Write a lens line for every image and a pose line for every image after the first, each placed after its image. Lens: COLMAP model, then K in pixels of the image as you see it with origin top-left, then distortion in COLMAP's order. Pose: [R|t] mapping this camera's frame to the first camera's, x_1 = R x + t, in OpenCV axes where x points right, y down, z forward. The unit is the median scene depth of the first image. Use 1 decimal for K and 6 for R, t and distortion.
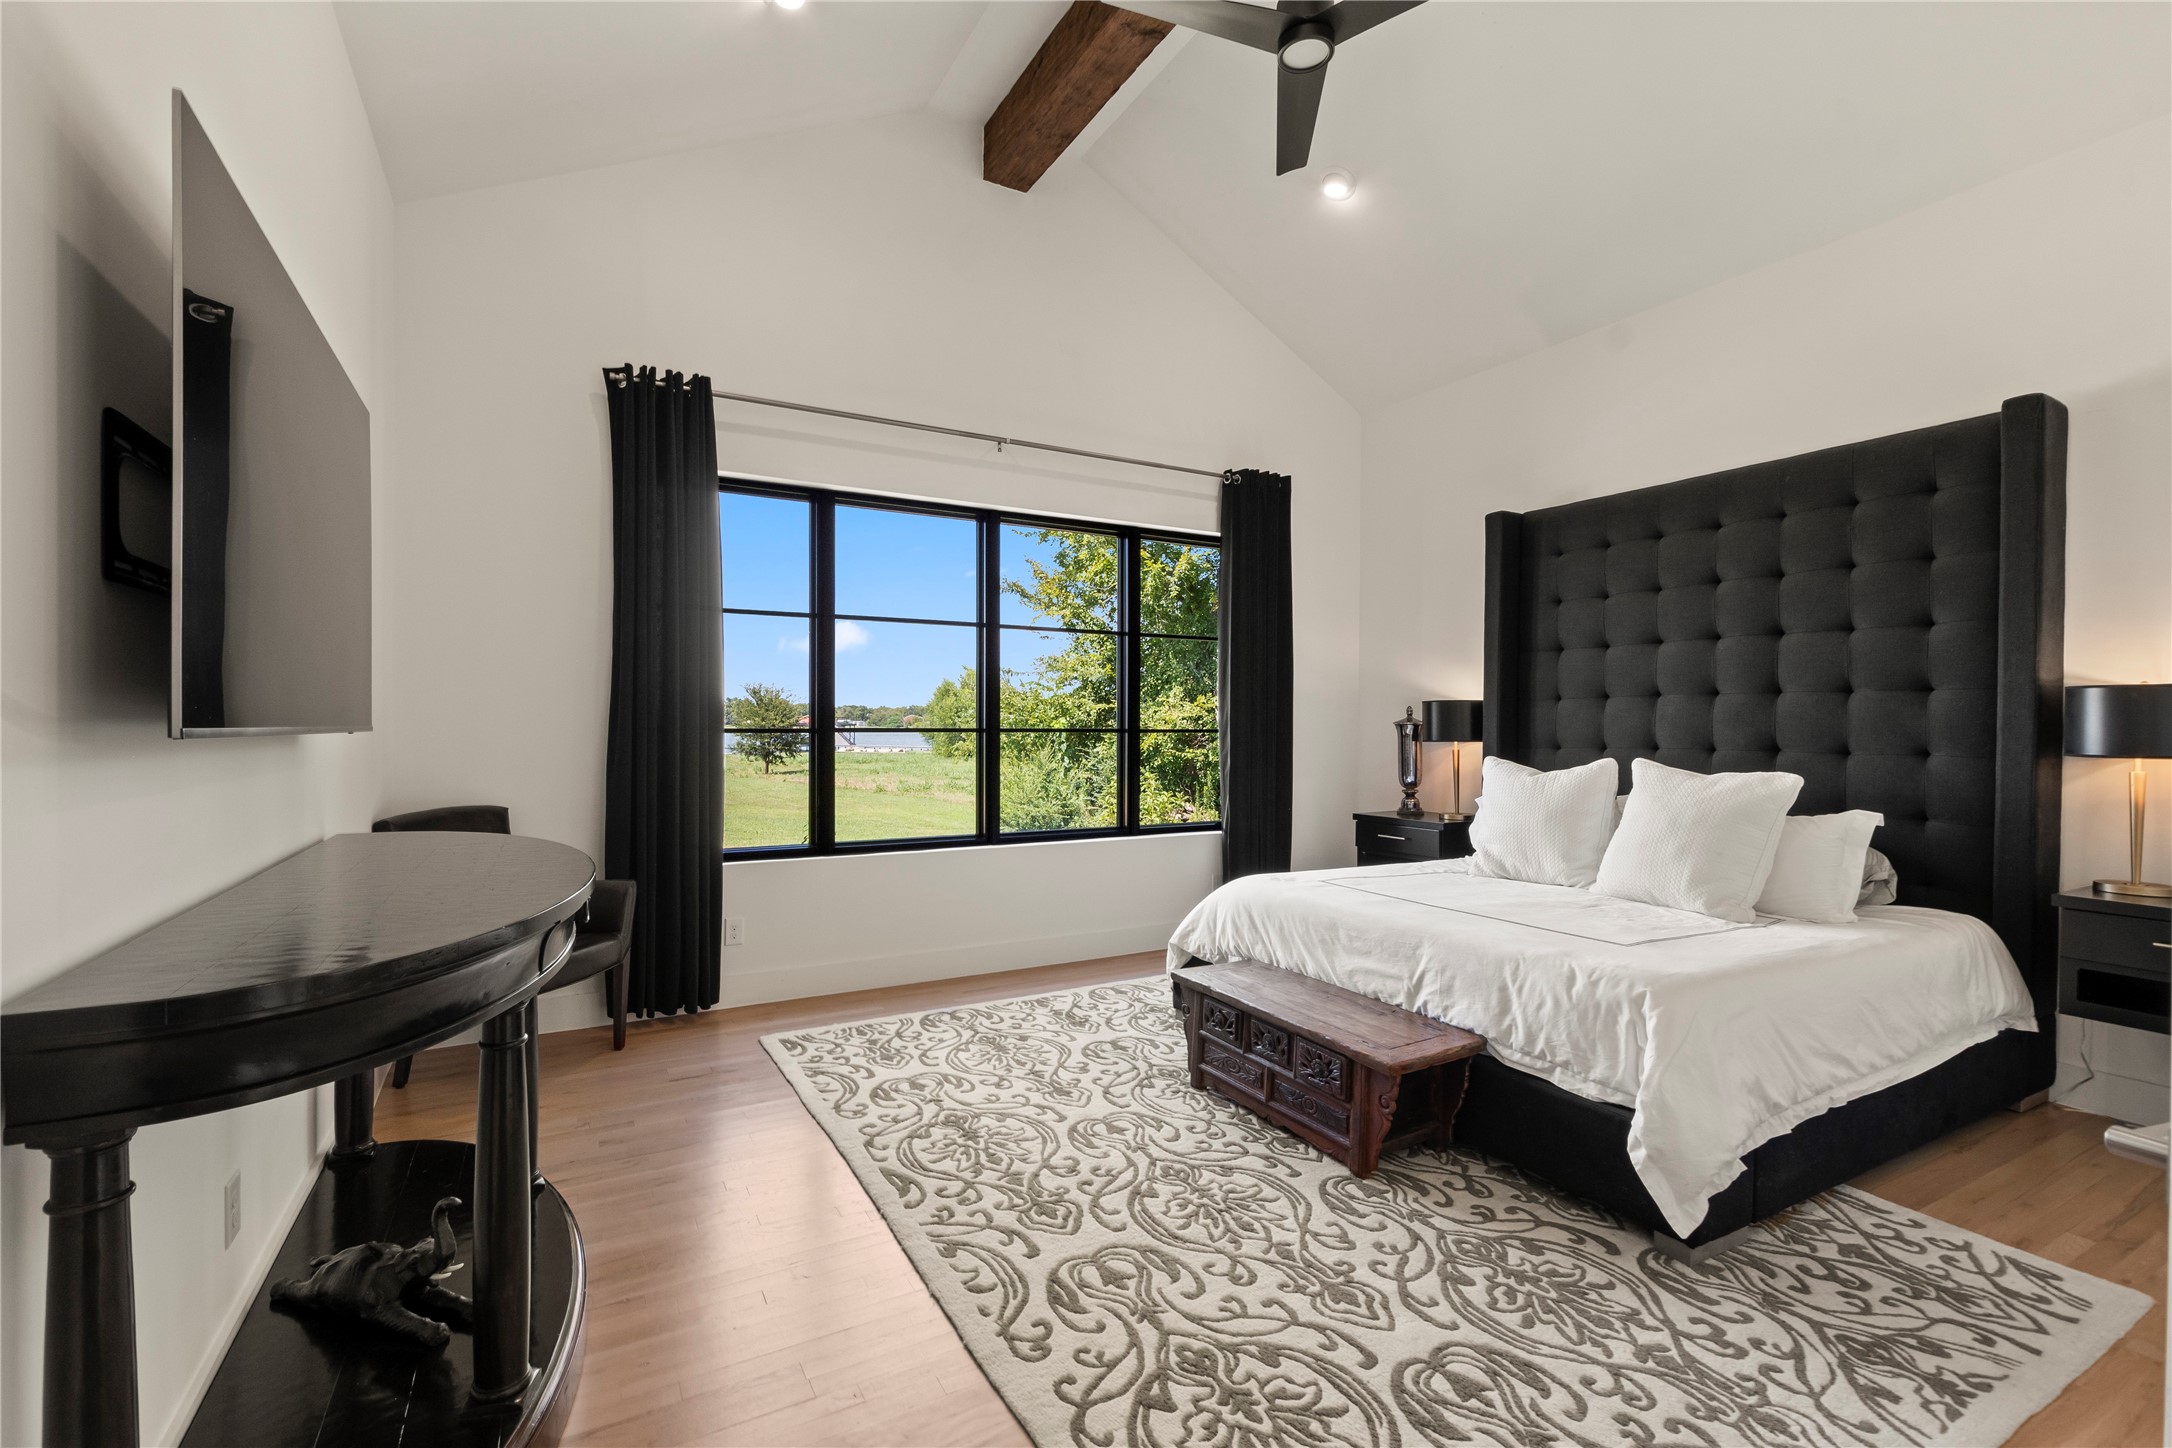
lens RADIAL K [[968.9, 0, 1087.3], [0, 968.9, 728.4], [0, 0, 1]] dist [0.005033, -0.003403]
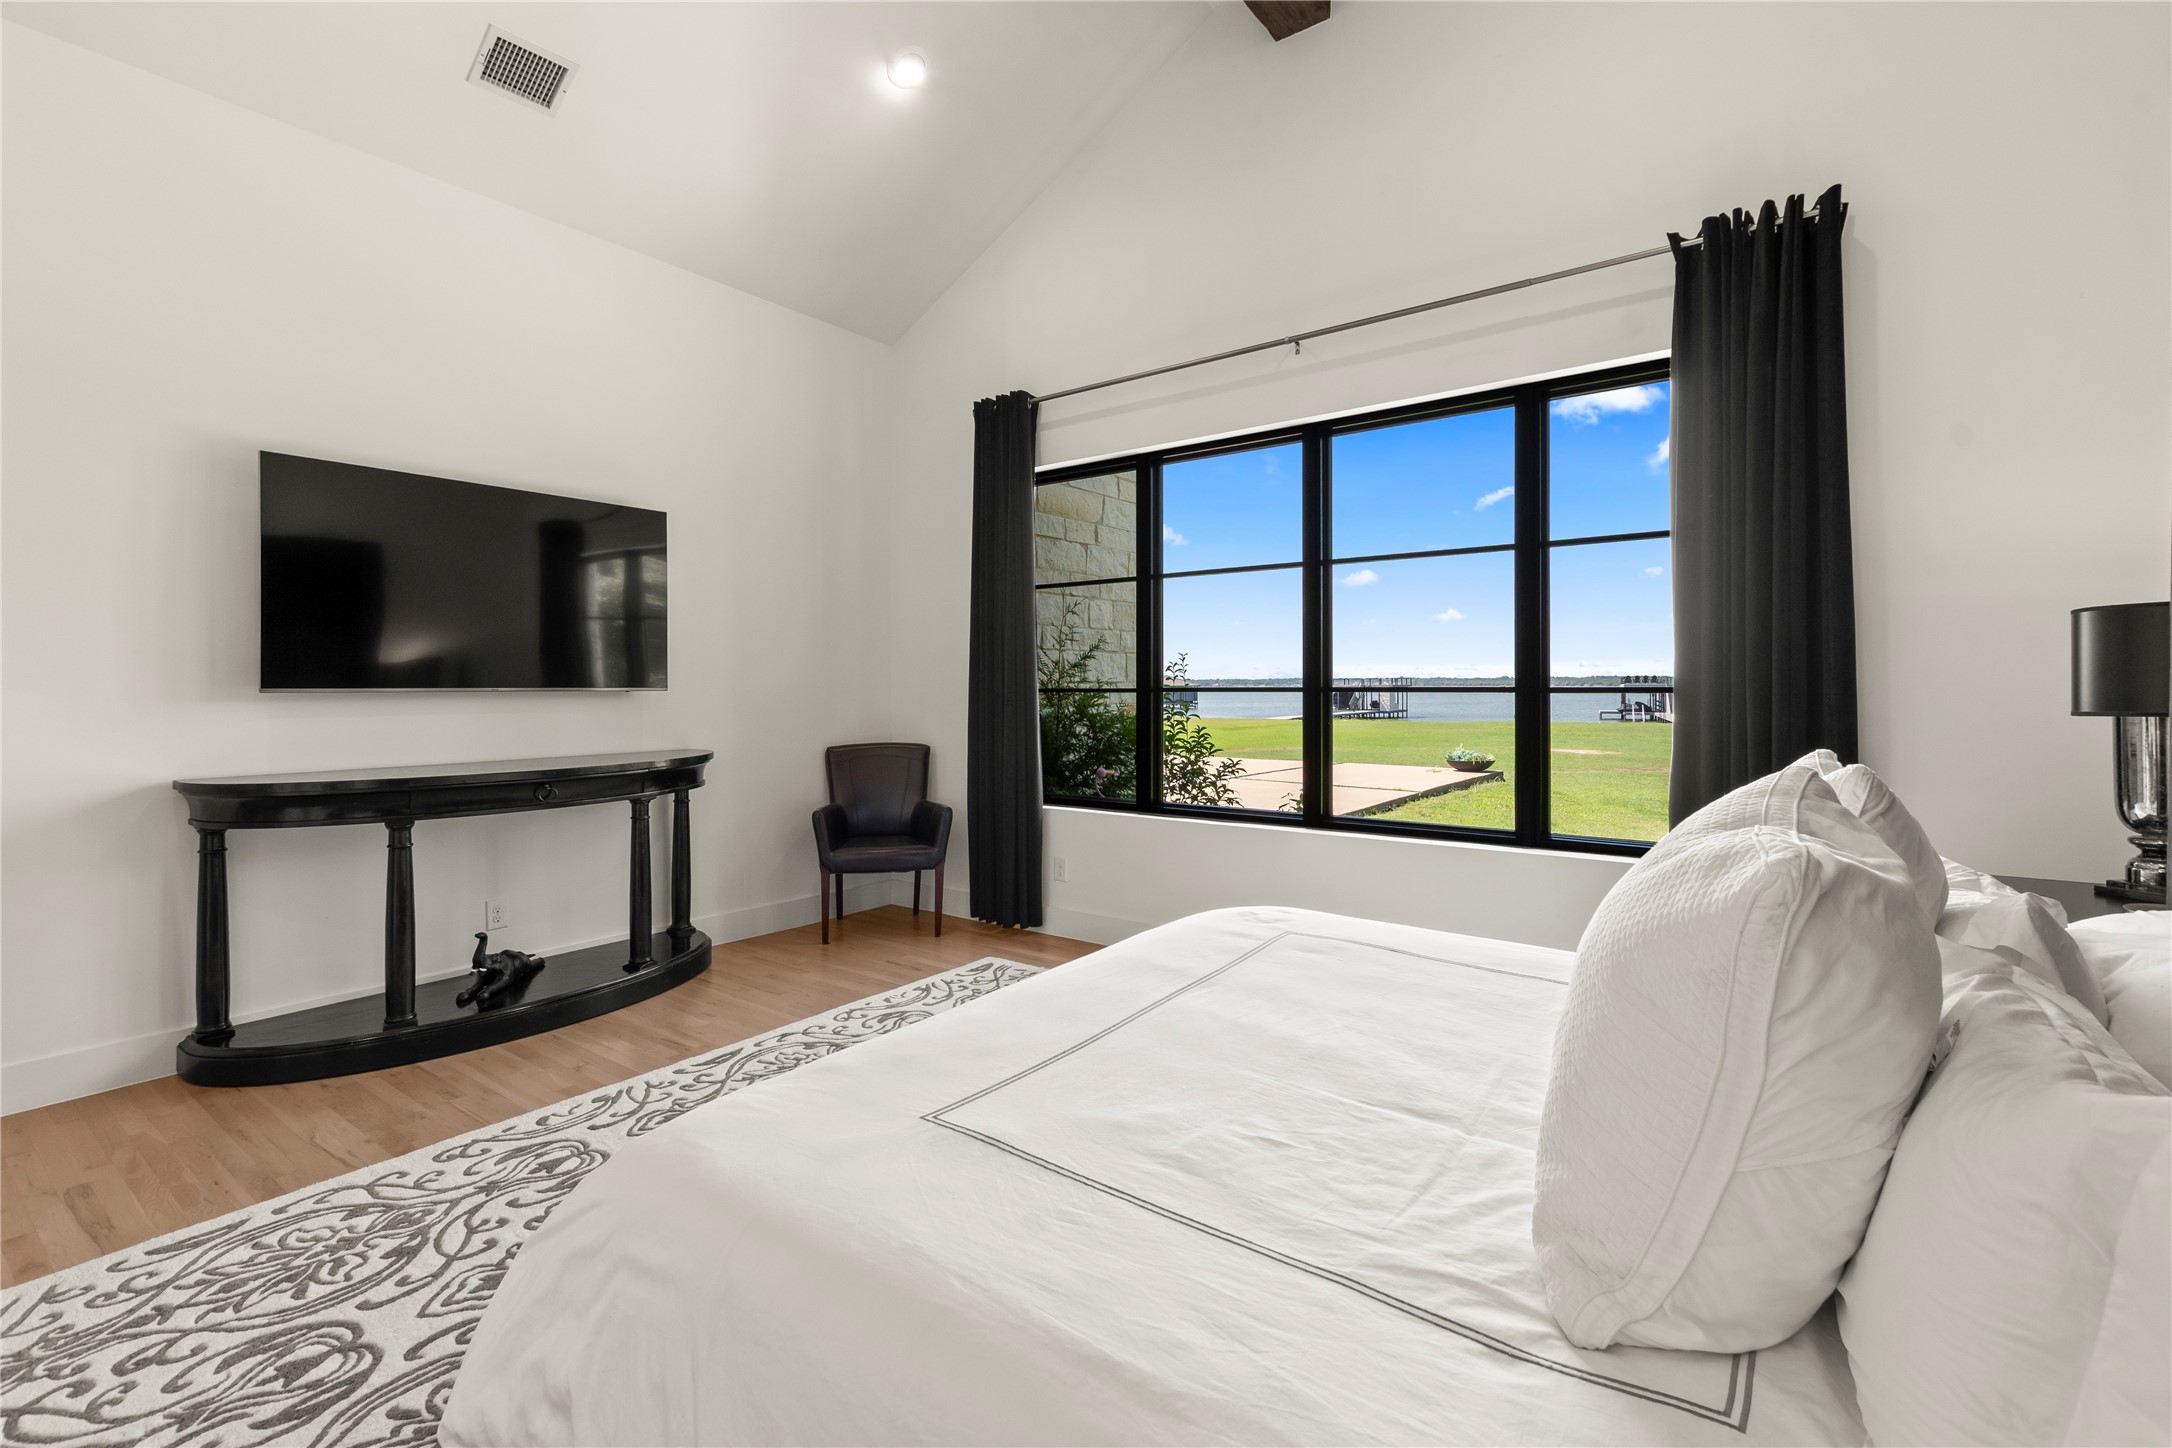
lens RADIAL K [[968.9, 0, 1082.6], [0, 968.9, 691.4], [0, 0, 1]] dist [0.005033, -0.003403]
pose [[0.390813, -0.002070, -0.920468, 1.374625], [0.005326, 0.999986, 0.000012, 0.004838], [0.920455, -0.004908, 0.390819, 1.162703]]
